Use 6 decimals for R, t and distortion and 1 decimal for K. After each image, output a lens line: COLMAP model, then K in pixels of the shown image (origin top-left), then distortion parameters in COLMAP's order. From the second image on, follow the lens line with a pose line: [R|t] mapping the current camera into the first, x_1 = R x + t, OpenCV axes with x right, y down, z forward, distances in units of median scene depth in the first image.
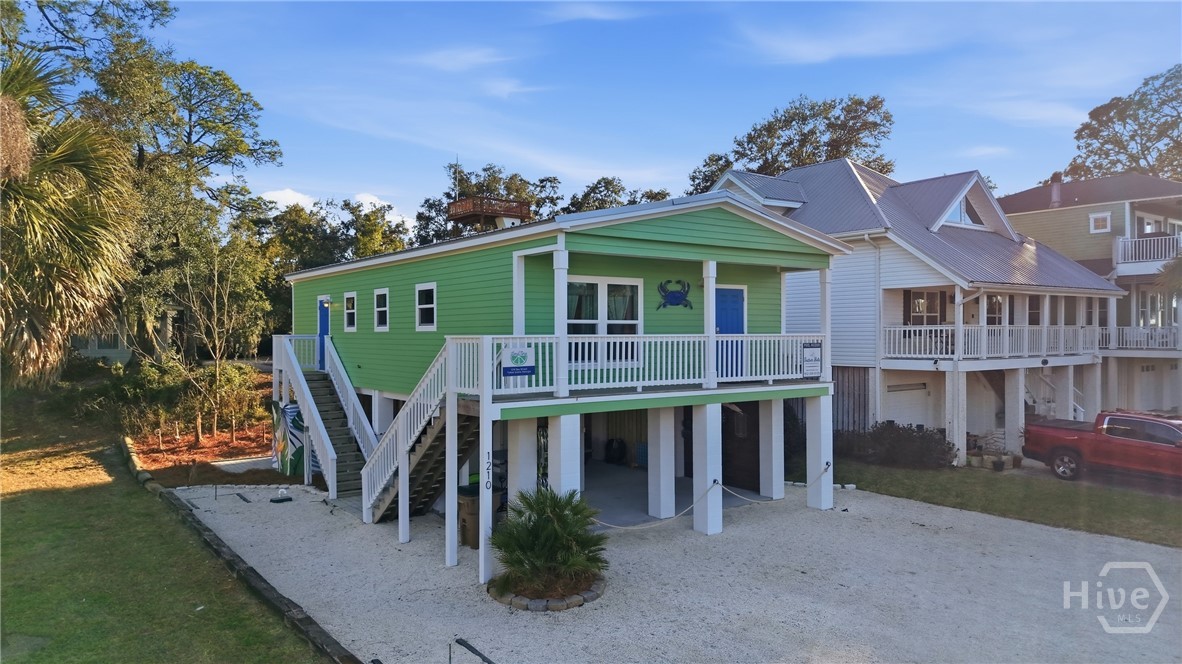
lens RADIAL K [[797.1, 0, 598.6], [0, 797.1, 334.4], [0, 0, 1]] dist [0.023996, -0.017371]
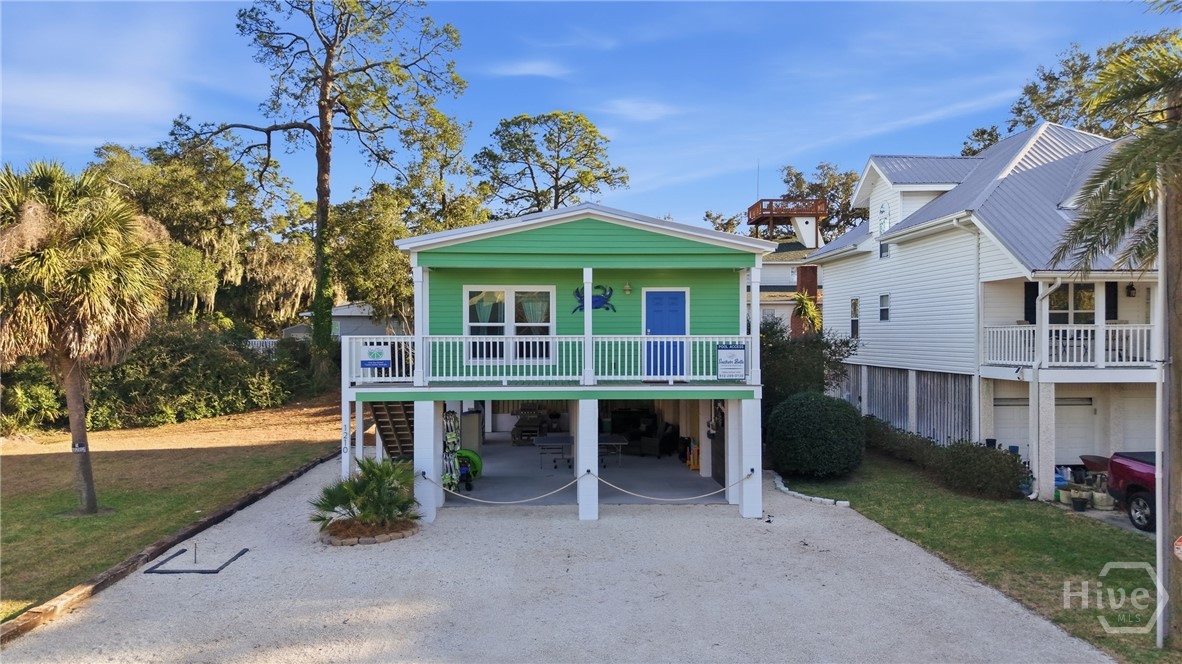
lens RADIAL K [[797.1, 0, 590.7], [0, 797.1, 332.4], [0, 0, 1]] dist [0.023996, -0.017371]
pose [[0.827368, -0.000799, -0.561660, 0.724711], [-0.001817, 0.999990, -0.004099, 0.000207], [0.561657, 0.004412, 0.827358, 0.105184]]
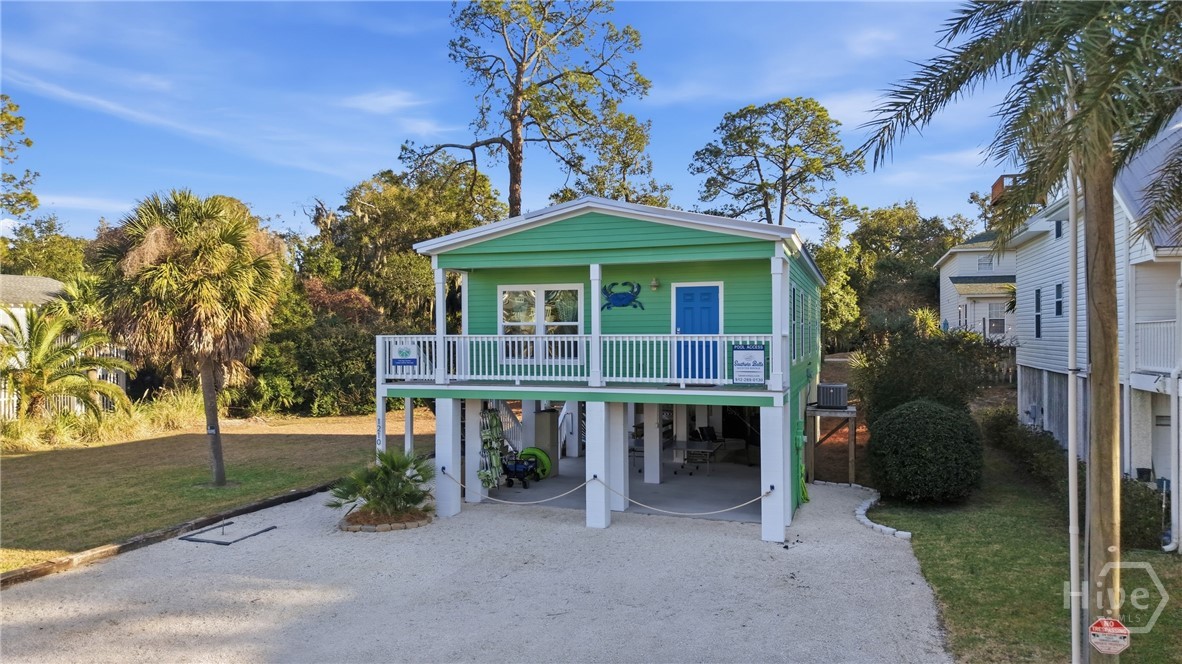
lens RADIAL K [[797.1, 0, 584.4], [0, 797.1, 329.2], [0, 0, 1]] dist [0.023996, -0.017371]
pose [[0.564462, -0.005349, -0.825442, 0.952647], [0.000403, 0.999981, -0.006204, -0.000801], [0.825459, 0.003169, 0.564453, 0.389953]]
